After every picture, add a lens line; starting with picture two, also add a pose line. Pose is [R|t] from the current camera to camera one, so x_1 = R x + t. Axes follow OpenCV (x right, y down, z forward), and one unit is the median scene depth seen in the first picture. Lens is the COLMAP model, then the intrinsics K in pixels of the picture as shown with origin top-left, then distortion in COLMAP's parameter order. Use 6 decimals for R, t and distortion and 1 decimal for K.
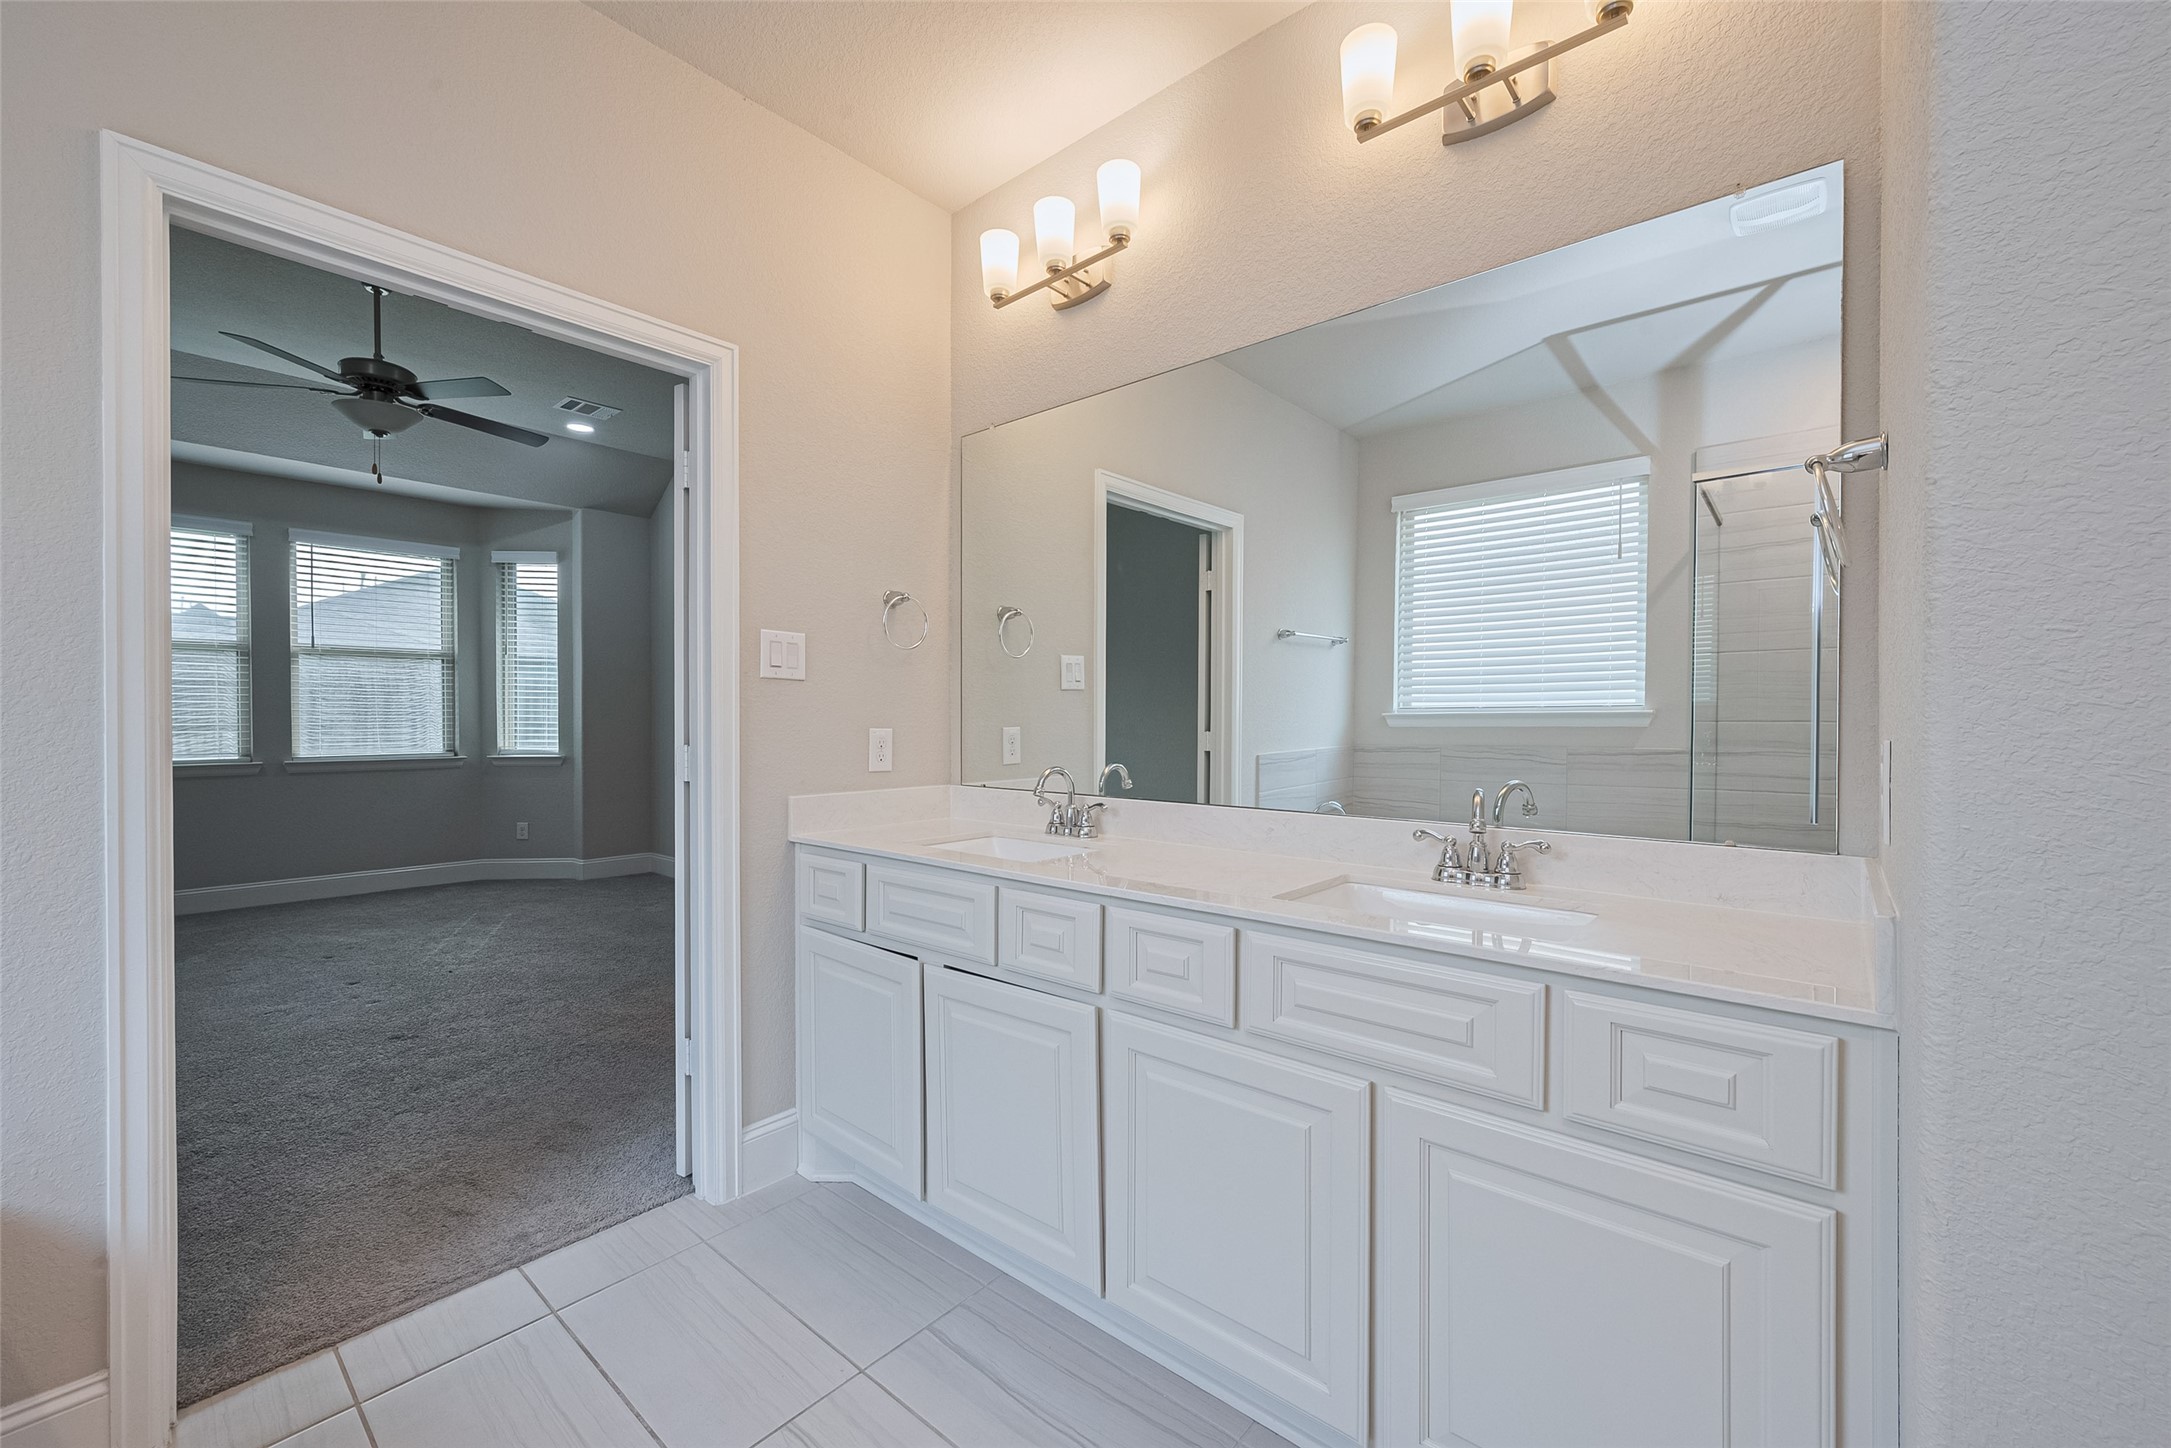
lens RADIAL K [[876.7, 0, 1077.8], [0, 876.7, 724.9], [0, 0, 1]] dist [-0.000851, -0.000304]
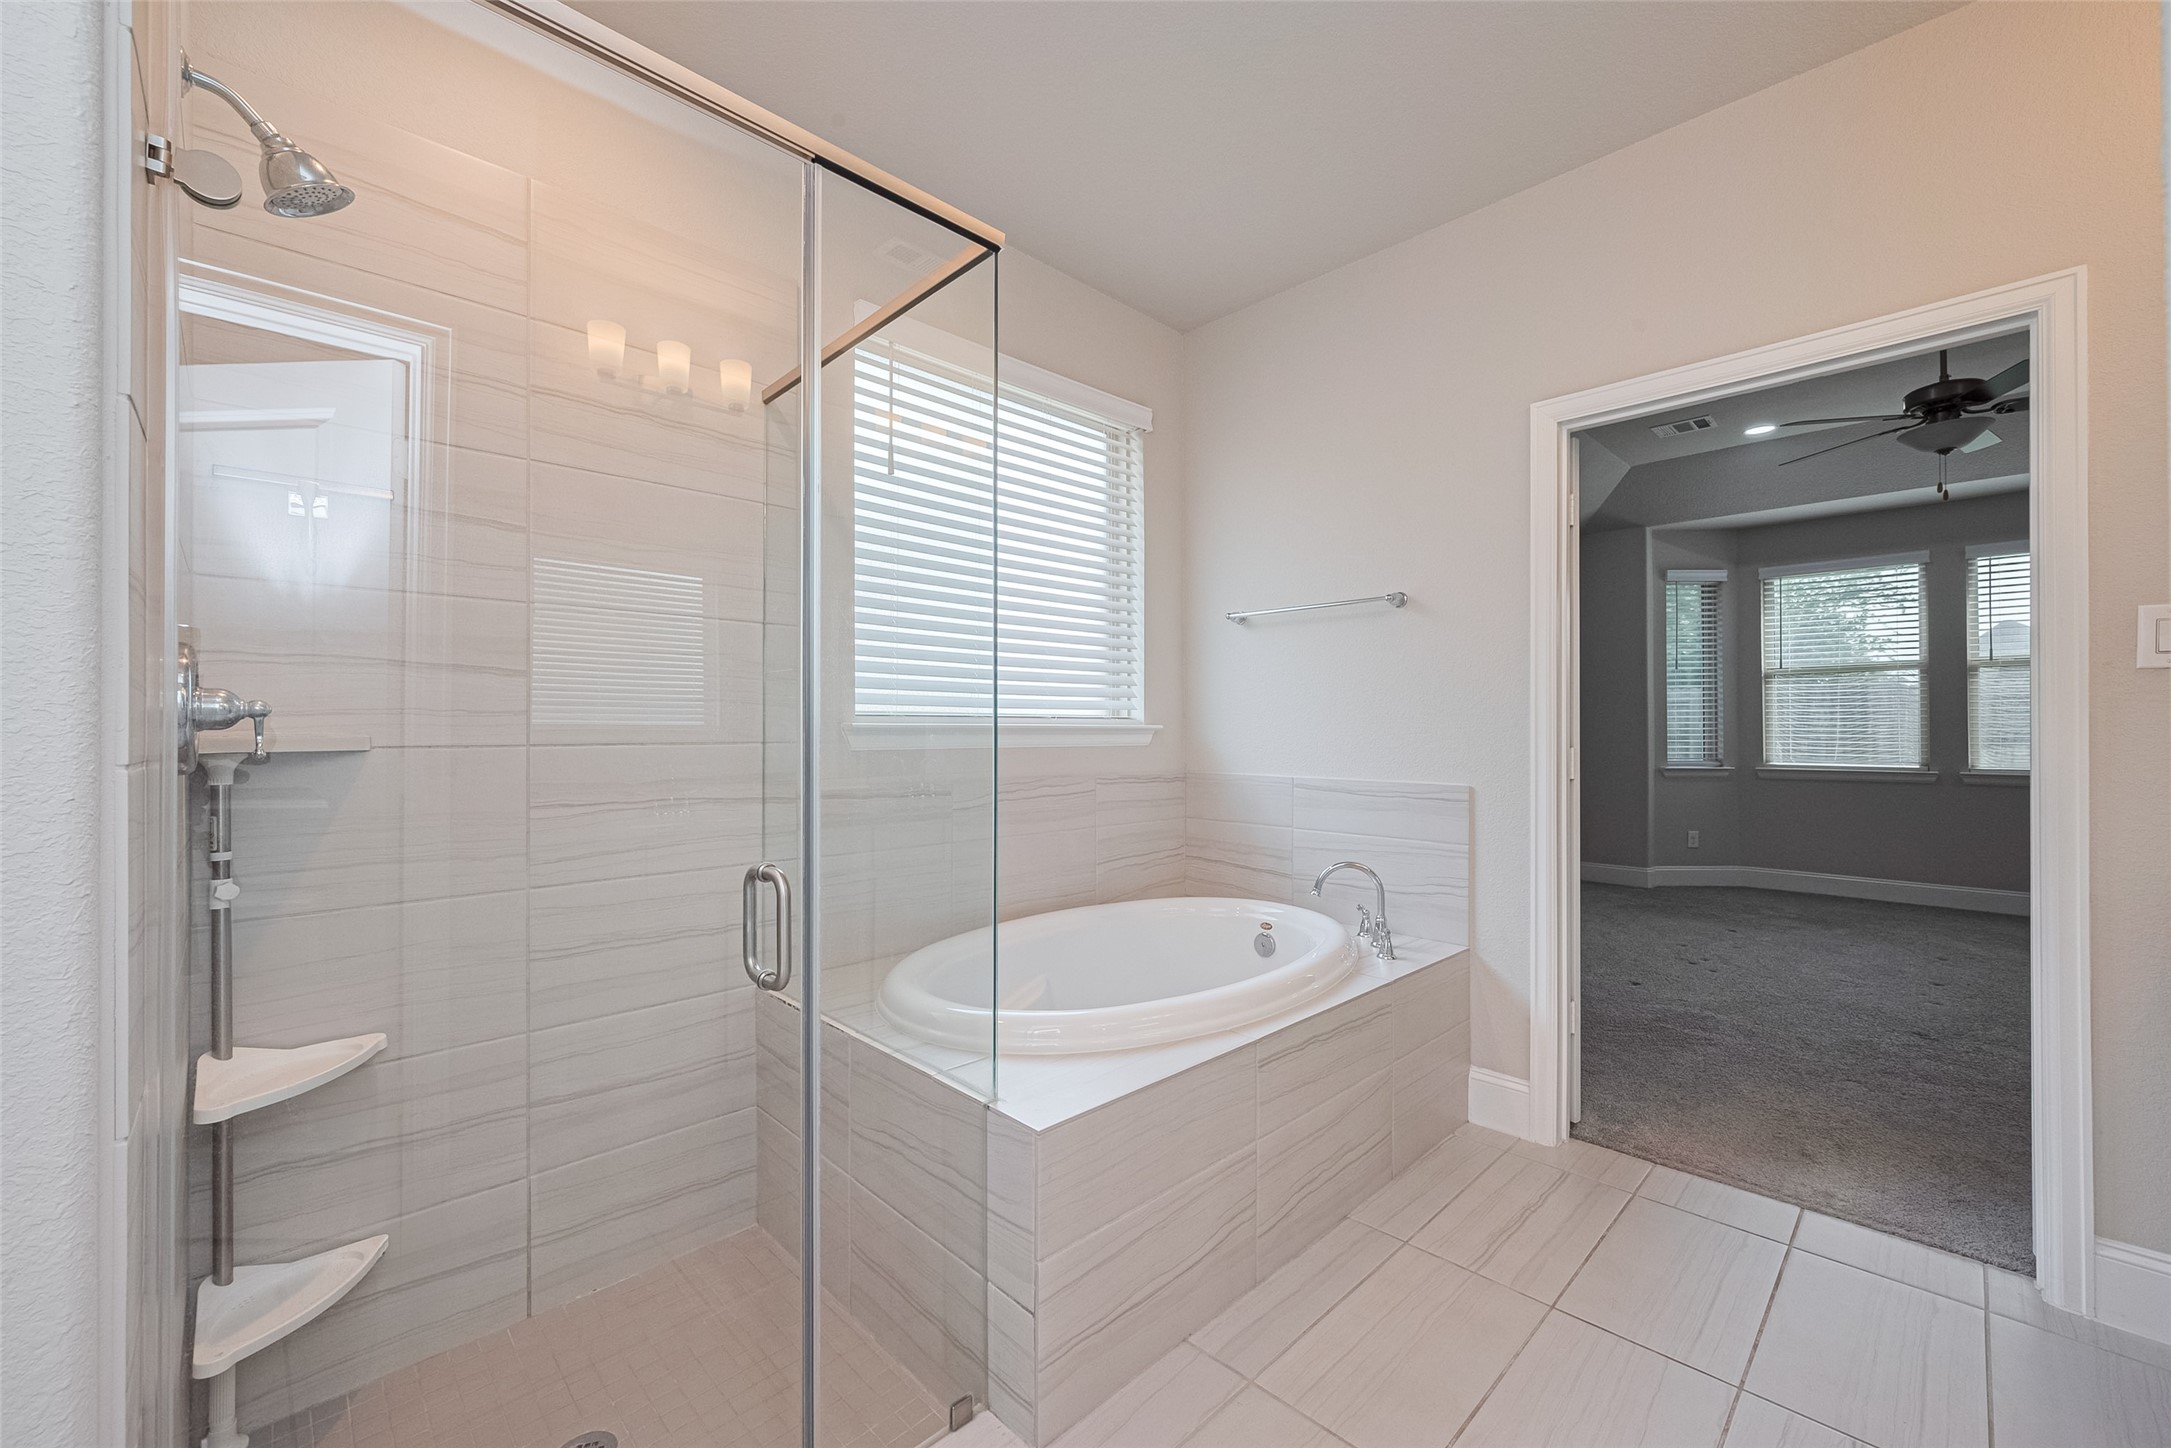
lens RADIAL K [[876.7, 0, 1077.8], [0, 876.7, 724.9], [0, 0, 1]] dist [-0.000851, -0.000304]
pose [[-0.113104, -0.011983, -0.993511, 0.416155], [-0.008680, 0.999901, -0.011072, 0.010307], [0.993545, 0.007372, -0.113196, 0.133687]]
